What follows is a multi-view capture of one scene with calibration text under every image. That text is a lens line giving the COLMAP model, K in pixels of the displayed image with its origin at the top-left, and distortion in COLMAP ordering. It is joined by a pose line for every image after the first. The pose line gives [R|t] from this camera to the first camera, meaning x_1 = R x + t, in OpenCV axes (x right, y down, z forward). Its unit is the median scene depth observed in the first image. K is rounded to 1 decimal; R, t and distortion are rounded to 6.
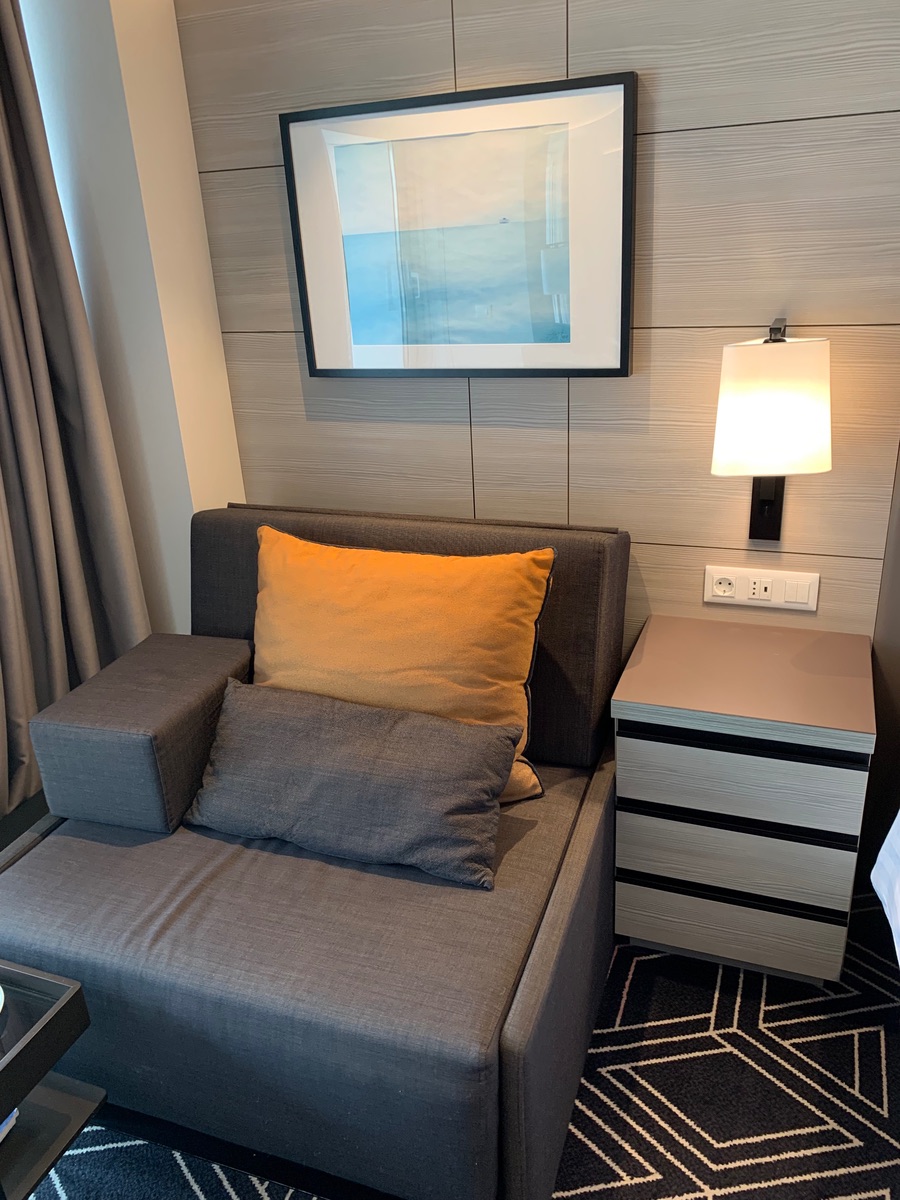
lens RADIAL K [[919.8, 0, 450.0], [0, 919.8, 600.0], [0, 0, 1]] dist [0.039666, -0.036729]
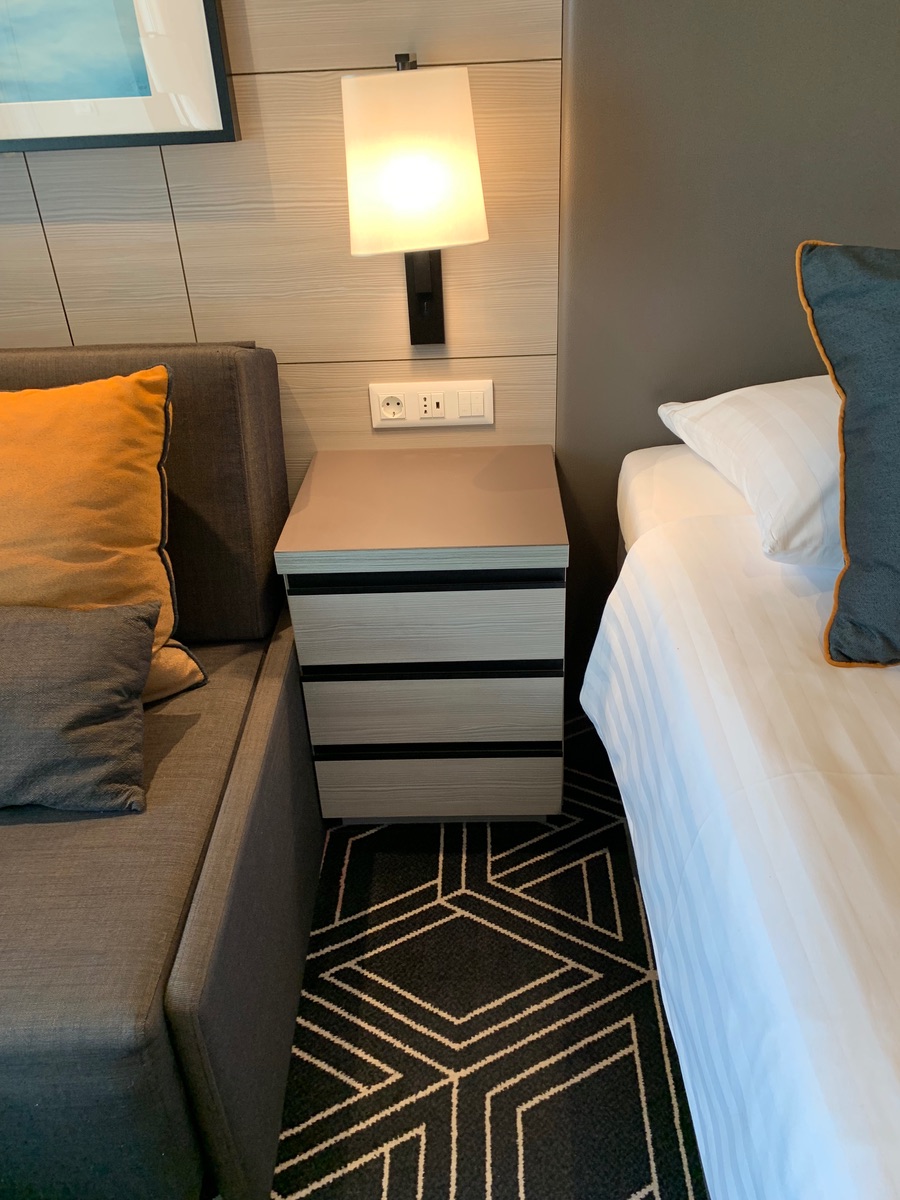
lens RADIAL K [[915.6, 0, 450.0], [0, 915.6, 600.0], [0, 0, 1]] dist [-0.003672, -0.003692]
pose [[0.942083, -0.161811, 0.293764, 0.079771], [0.125060, 0.982226, 0.139969, 0.057730], [-0.311191, -0.095124, 0.945575, 0.188866]]
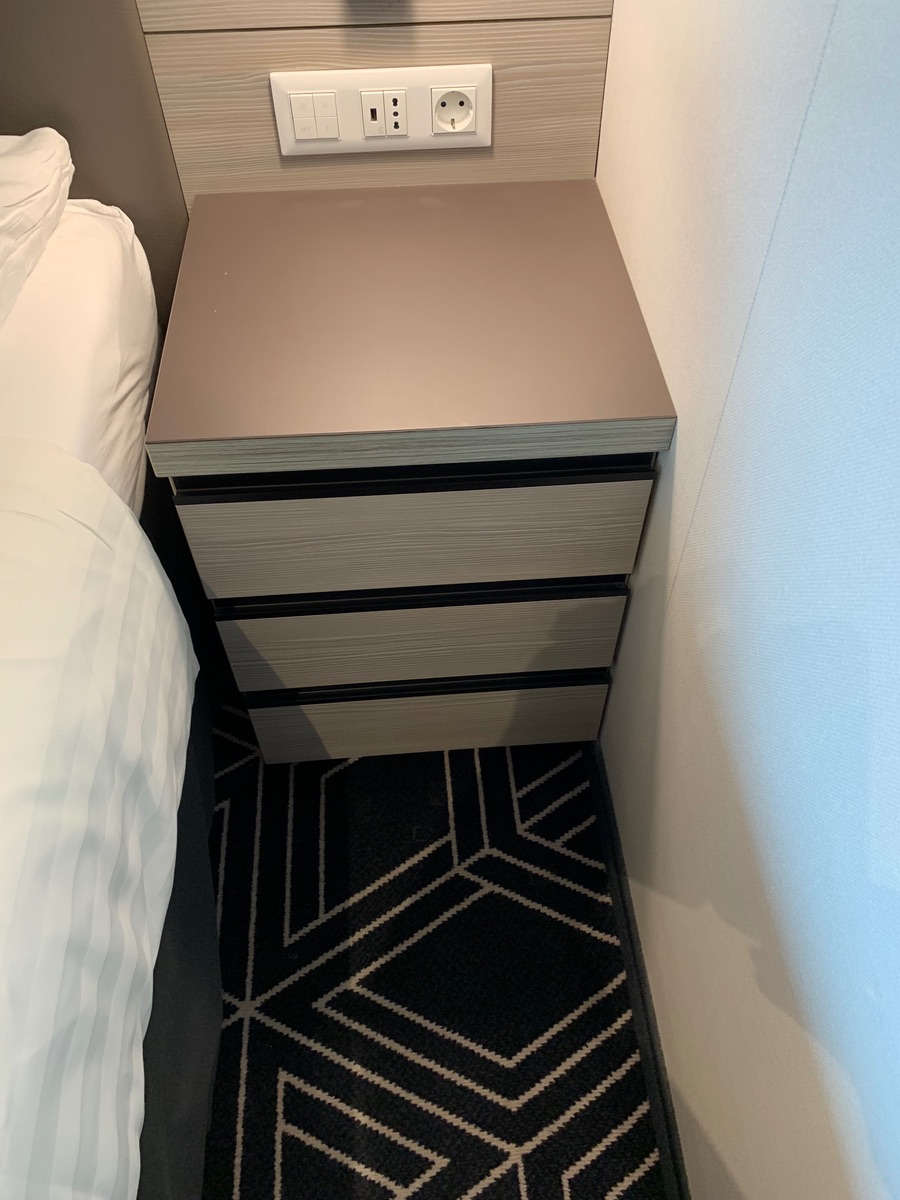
lens RADIAL K [[919.8, 0, 450.0], [0, 919.8, 600.0], [0, 0, 1]] dist [0.039666, -0.036729]
pose [[0.897583, -0.328228, 0.294298, 0.149912], [0.166874, 0.870869, 0.462321, -0.012880], [-0.408042, -0.365861, 0.836450, 0.534639]]
